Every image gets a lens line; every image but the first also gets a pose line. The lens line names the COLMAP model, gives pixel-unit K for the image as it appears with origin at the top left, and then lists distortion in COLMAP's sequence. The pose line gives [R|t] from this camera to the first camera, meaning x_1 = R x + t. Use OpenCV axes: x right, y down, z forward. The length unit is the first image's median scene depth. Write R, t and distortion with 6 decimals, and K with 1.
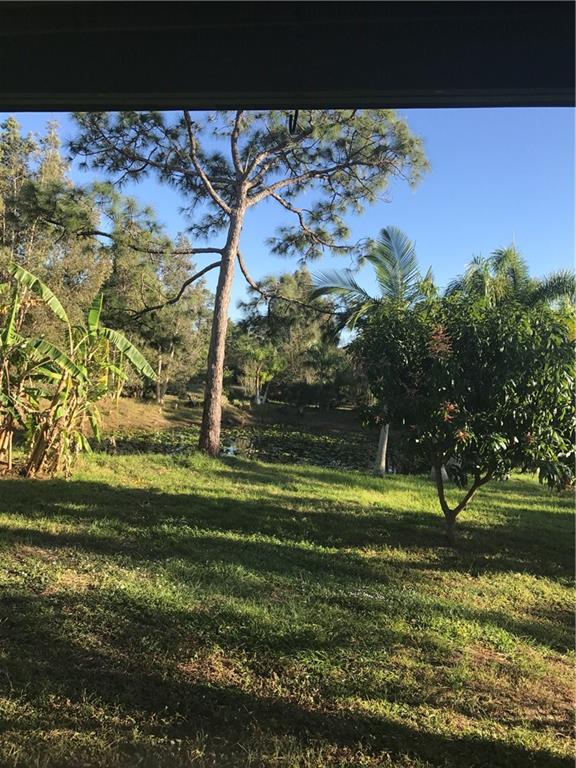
lens RADIAL K [[629.7, 0, 288.0], [0, 629.7, 384.0], [0, 0, 1]] dist [0.037381, -0.076883]
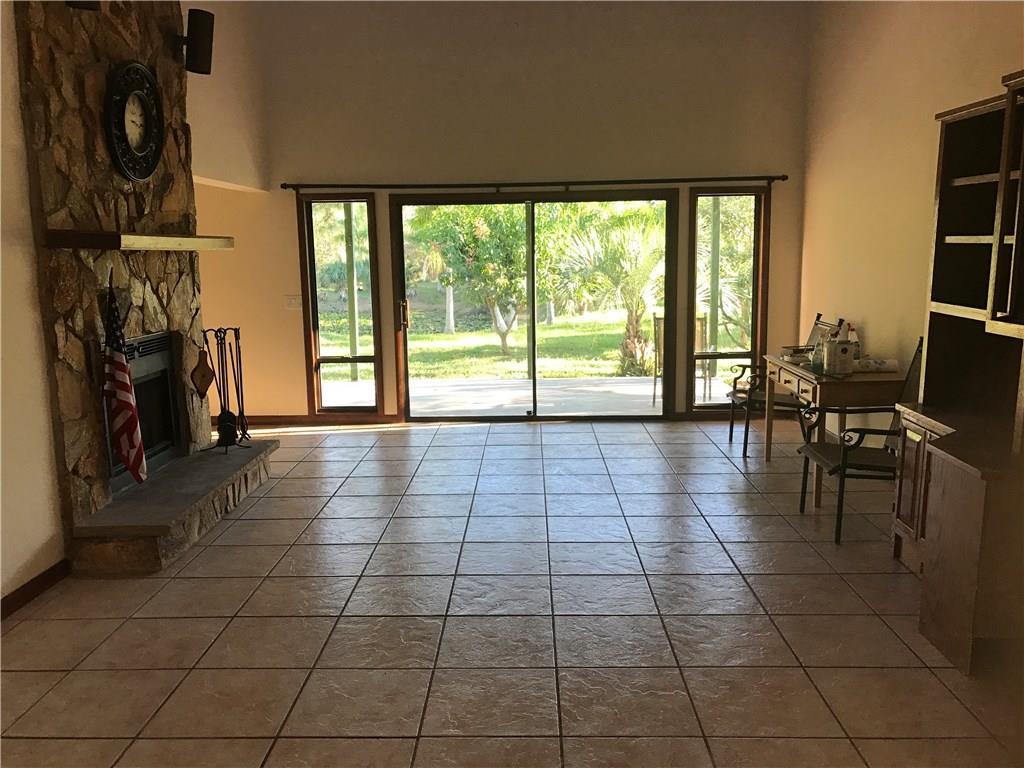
lens RADIAL K [[839.6, 0, 512.0], [0, 839.6, 384.0], [0, 0, 1]] dist [0.037381, -0.076883]
pose [[0.961677, -0.158109, 0.224006, -0.223947], [0.121528, 0.978151, 0.168673, -0.026042], [-0.245780, -0.134986, 0.959881, -1.102156]]
